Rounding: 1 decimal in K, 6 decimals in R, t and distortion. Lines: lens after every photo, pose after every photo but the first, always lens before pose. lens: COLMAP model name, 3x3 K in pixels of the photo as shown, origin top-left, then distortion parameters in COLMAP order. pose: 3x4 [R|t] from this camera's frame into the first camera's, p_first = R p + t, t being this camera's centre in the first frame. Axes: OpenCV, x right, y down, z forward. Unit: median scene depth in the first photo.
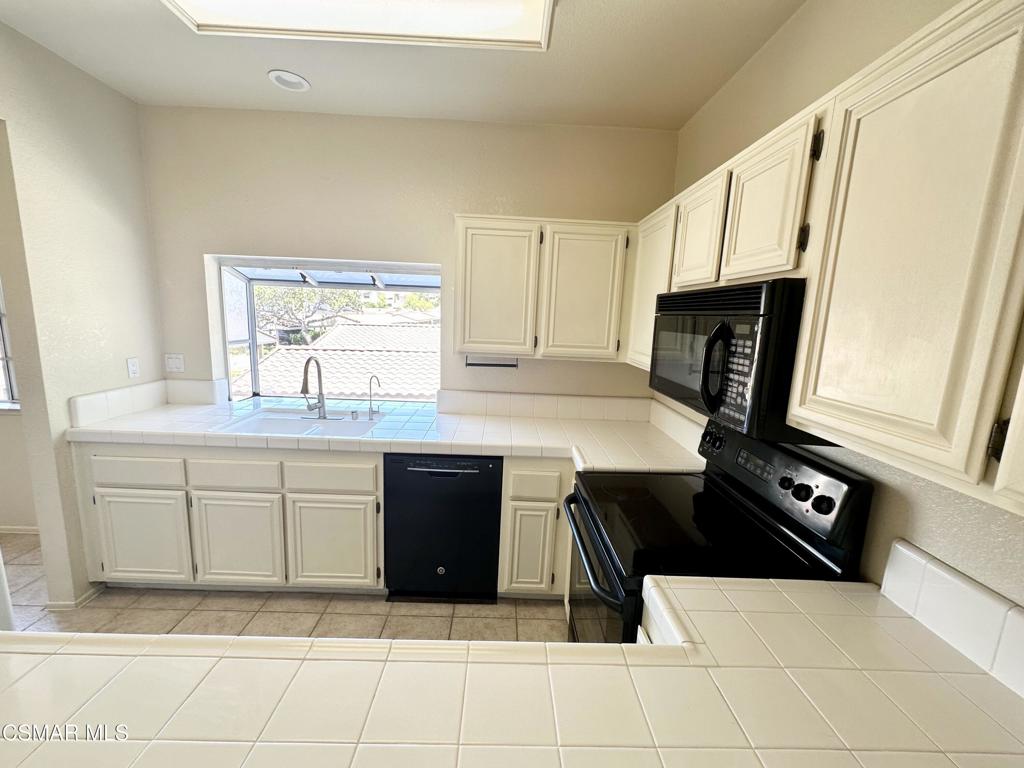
lens RADIAL K [[409.5, 0, 508.1], [0, 409.5, 380.3], [0, 0, 1]] dist [-0.000084, -0.000636]
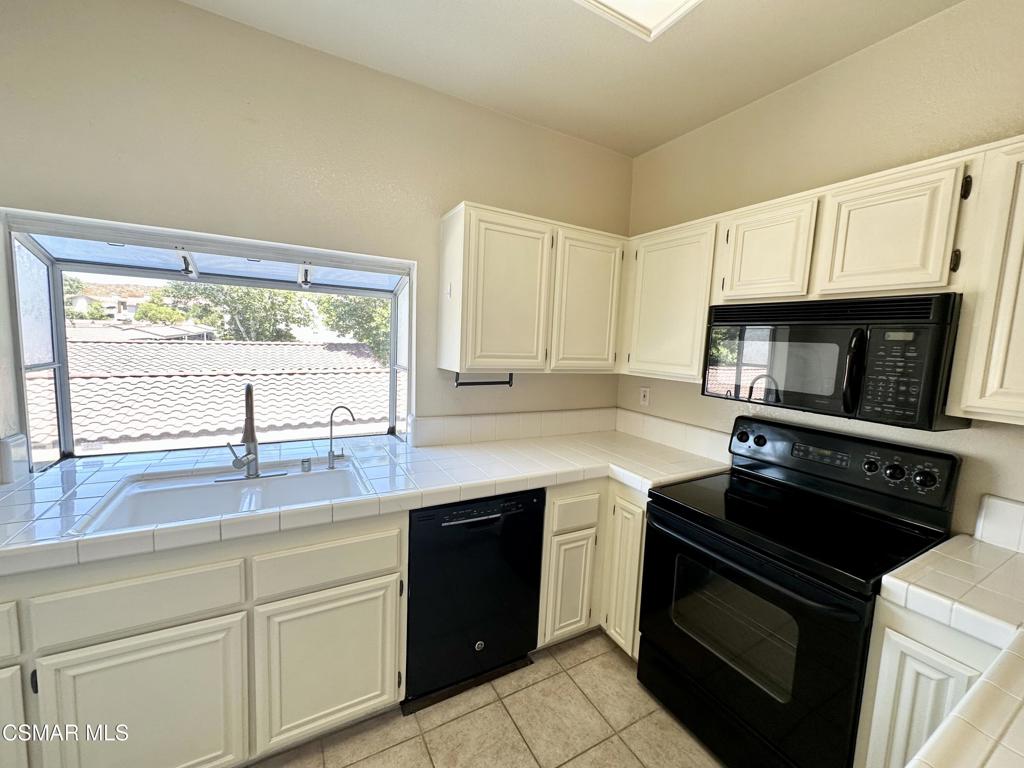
lens RADIAL K [[409.5, 0, 505.6], [0, 409.5, 381.4], [0, 0, 1]] dist [-0.000084, -0.000636]
pose [[0.880823, -0.049886, 0.470810, -0.471758], [0.067219, 0.997537, -0.020062, -0.024650], [-0.468649, 0.049318, 0.882007, 0.258904]]
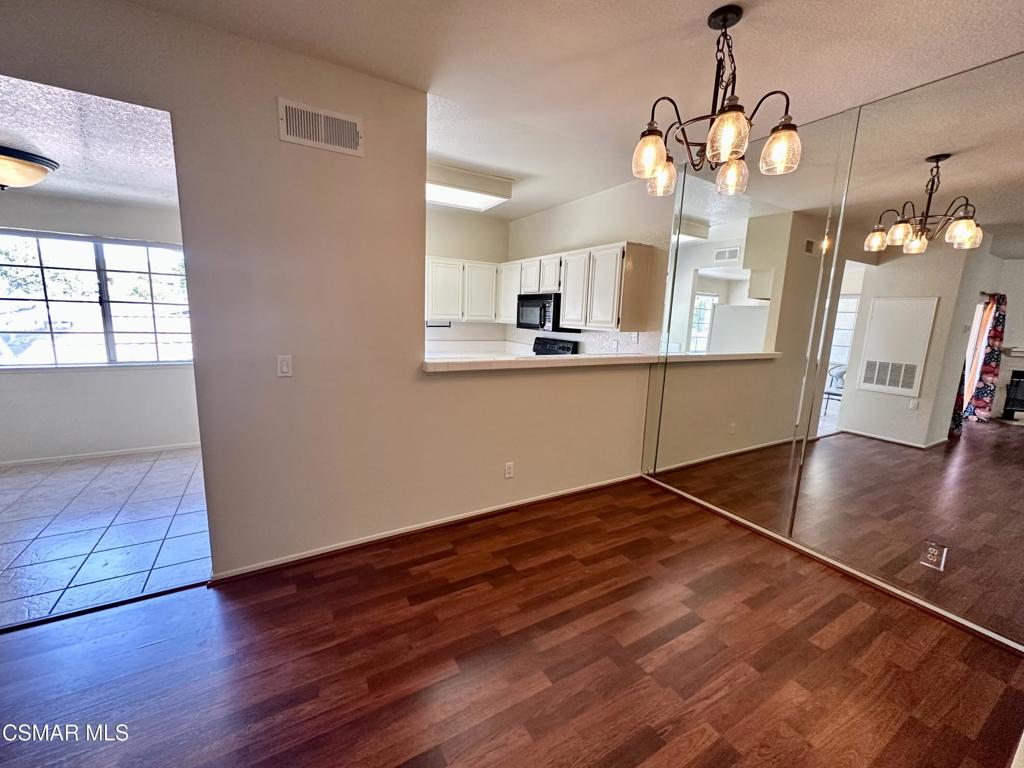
lens RADIAL K [[409.5, 0, 509.0], [0, 409.5, 383.9], [0, 0, 1]] dist [-0.000084, -0.000636]
pose [[0.872349, -0.095132, 0.479539, -0.875689], [0.078883, 0.995422, 0.053975, 0.197139], [-0.482478, -0.009258, 0.875859, -1.158839]]
